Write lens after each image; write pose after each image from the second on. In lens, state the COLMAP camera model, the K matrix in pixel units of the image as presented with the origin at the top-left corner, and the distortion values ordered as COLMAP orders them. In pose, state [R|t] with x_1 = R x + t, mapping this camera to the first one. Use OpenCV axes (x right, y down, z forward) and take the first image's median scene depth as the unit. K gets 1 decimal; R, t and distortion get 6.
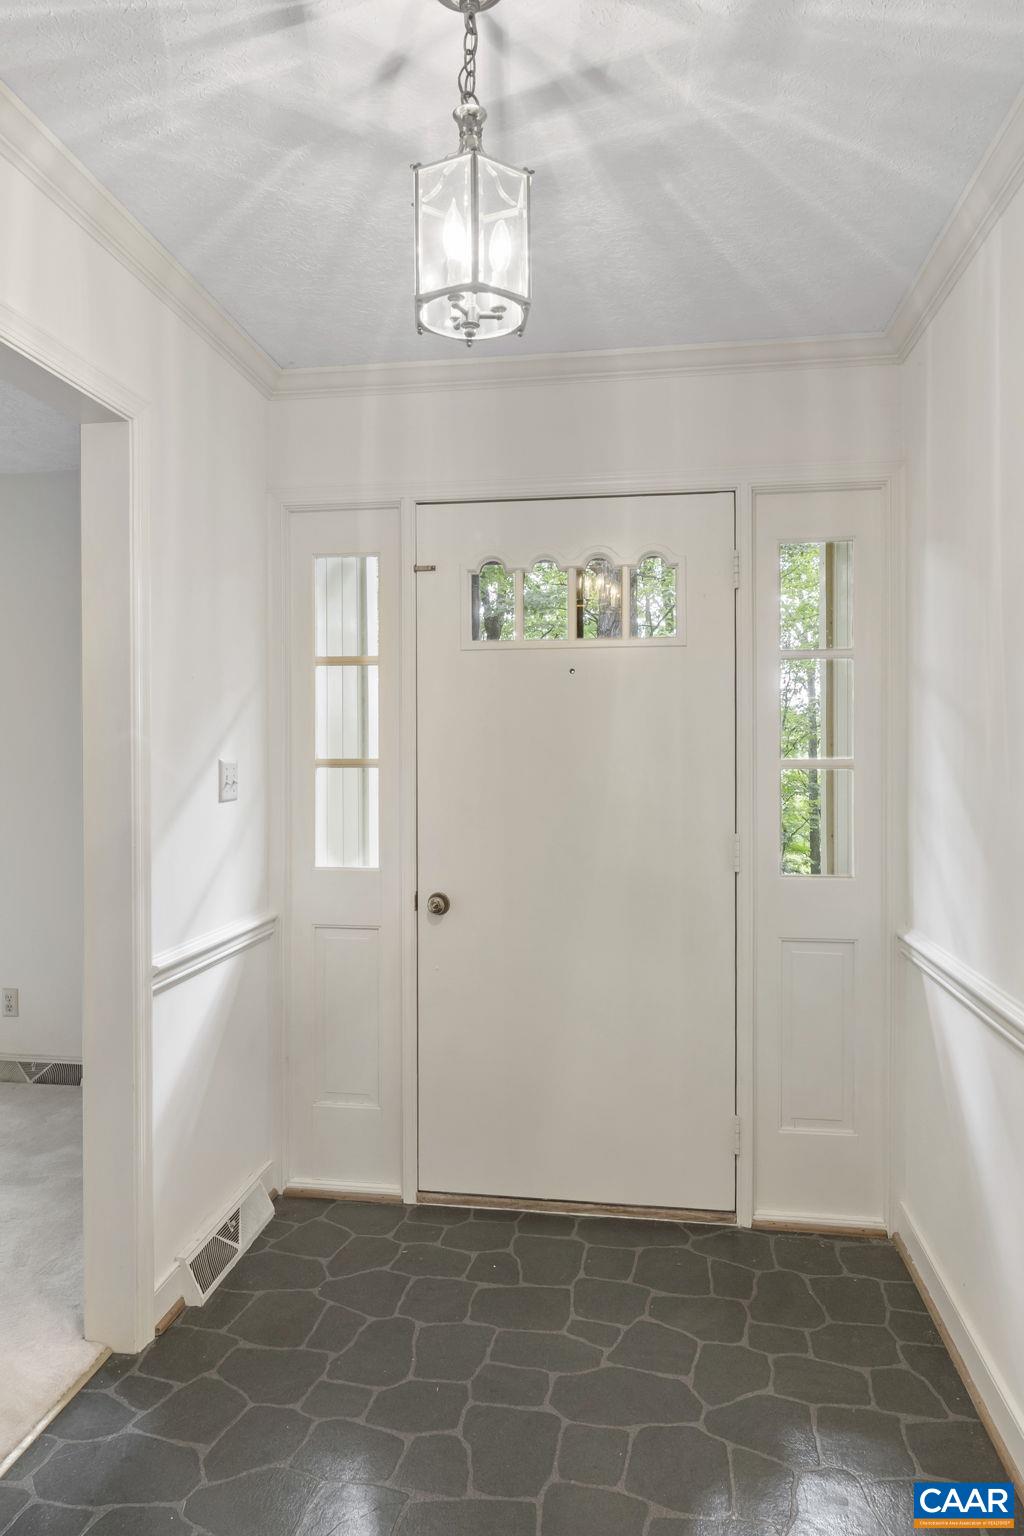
lens RADIAL K [[955.0, 0, 512.0], [0, 955.0, 768.0], [0, 0, 1]] dist [0.003111, -0.001584]
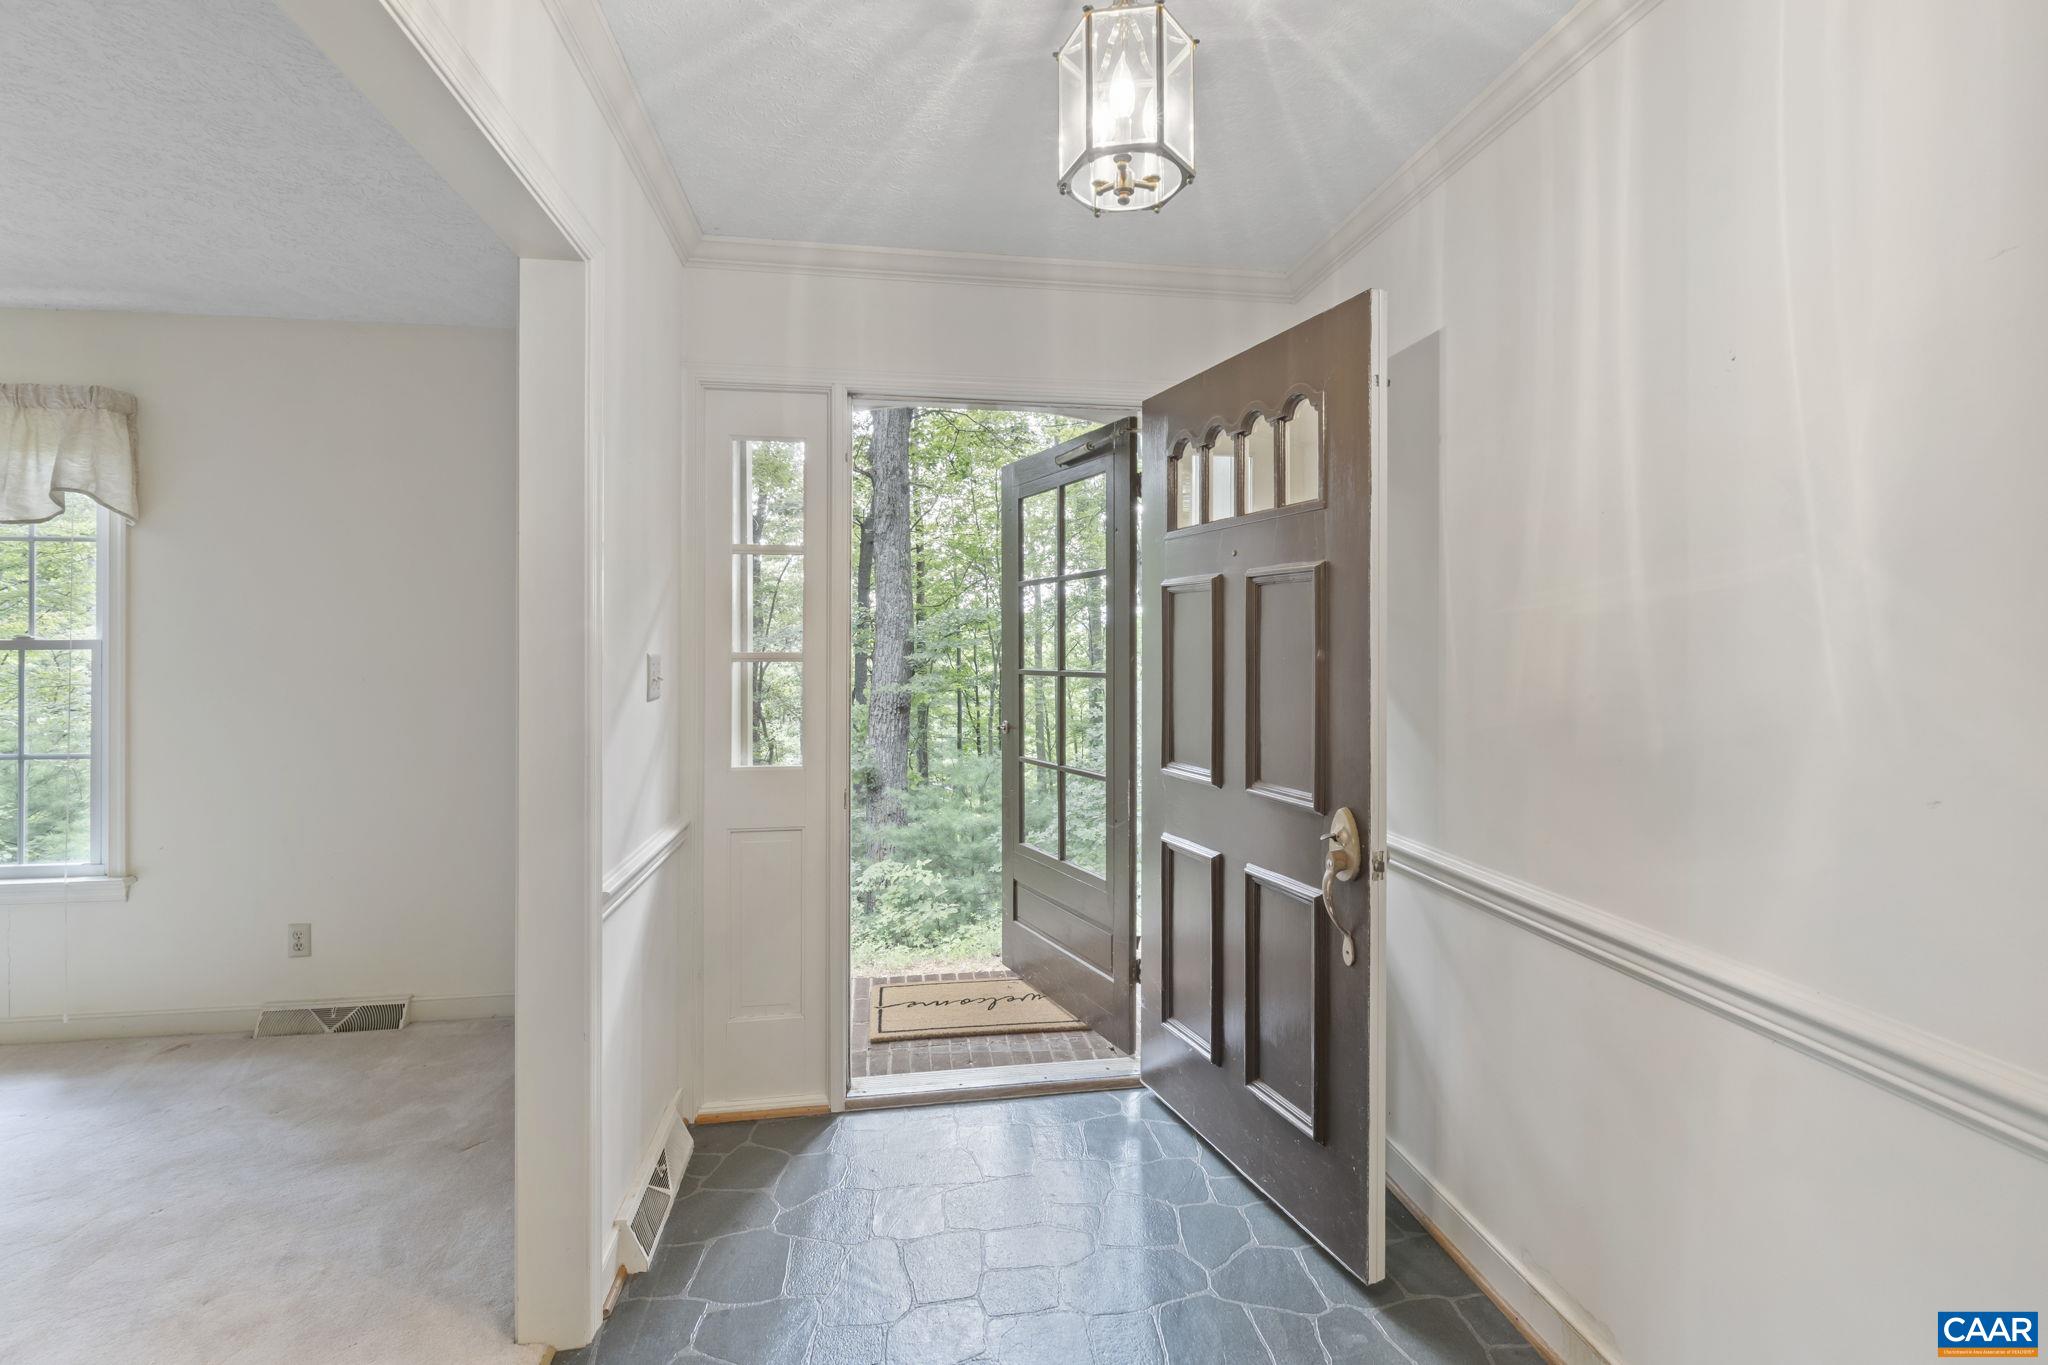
lens RADIAL K [[862.9, 0, 1009.6], [0, 862.9, 653.1], [0, 0, 1]] dist [-0.000745, 0.000066]
pose [[0.956614, -0.001735, 0.291353, -0.202879], [0.004269, 0.999958, -0.008062, -0.001362], [-0.291327, 0.008956, 0.956582, 0.114340]]
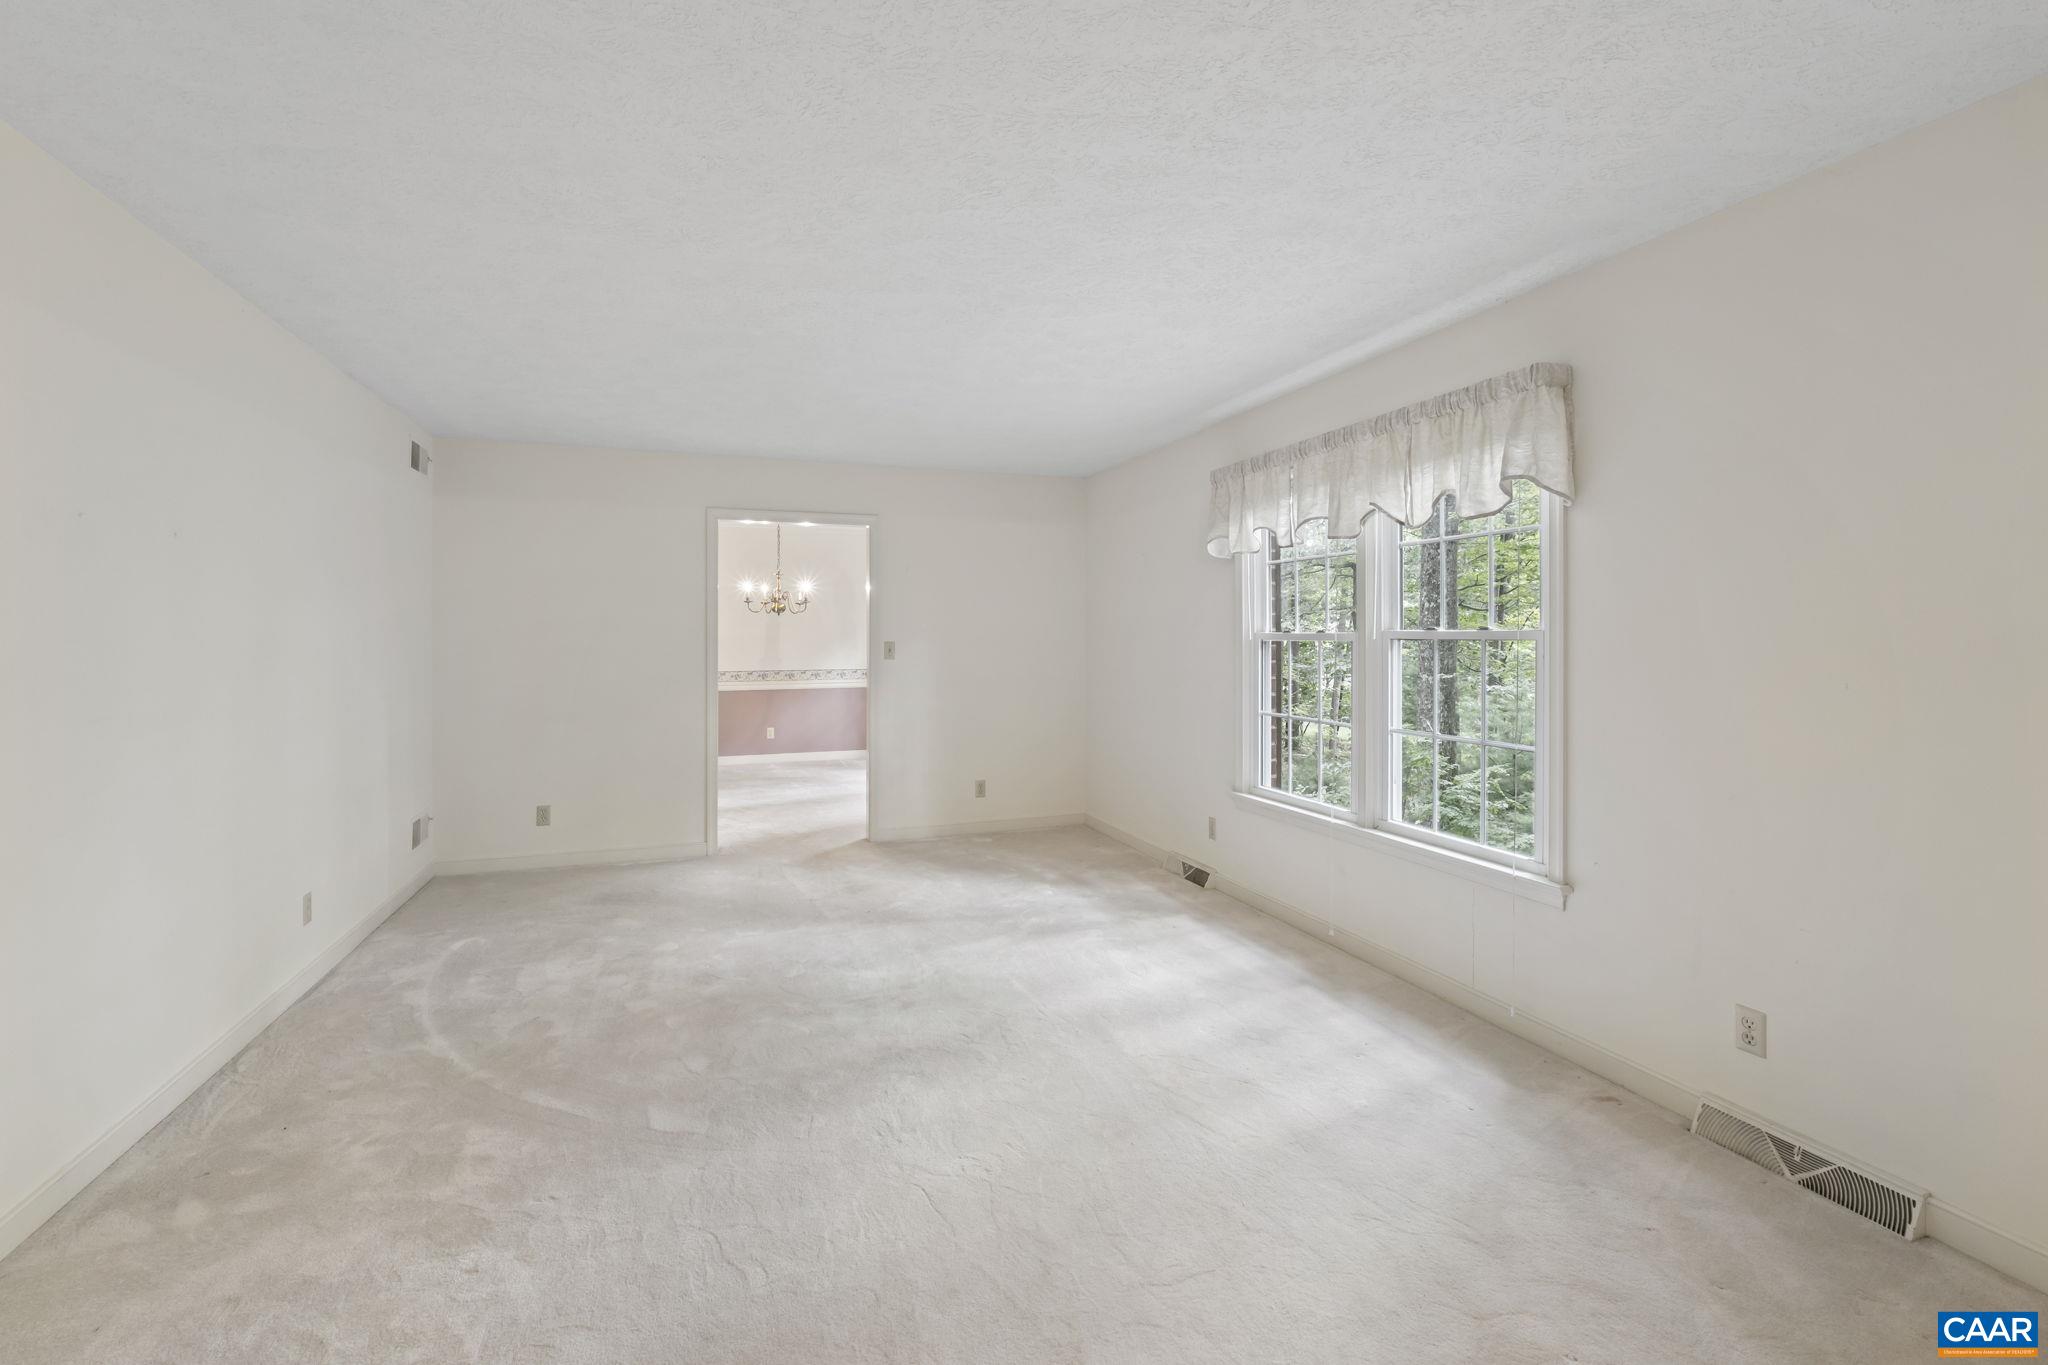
lens RADIAL K [[866.0, 0, 1012.5], [0, 866.0, 635.2], [0, 0, 1]] dist [-0.011677, -0.000341]
pose [[0.458011, -0.005216, -0.888931, -0.342648], [-0.010248, 0.999885, -0.011147, -0.006973], [0.888887, 0.014215, 0.457905, 0.426056]]
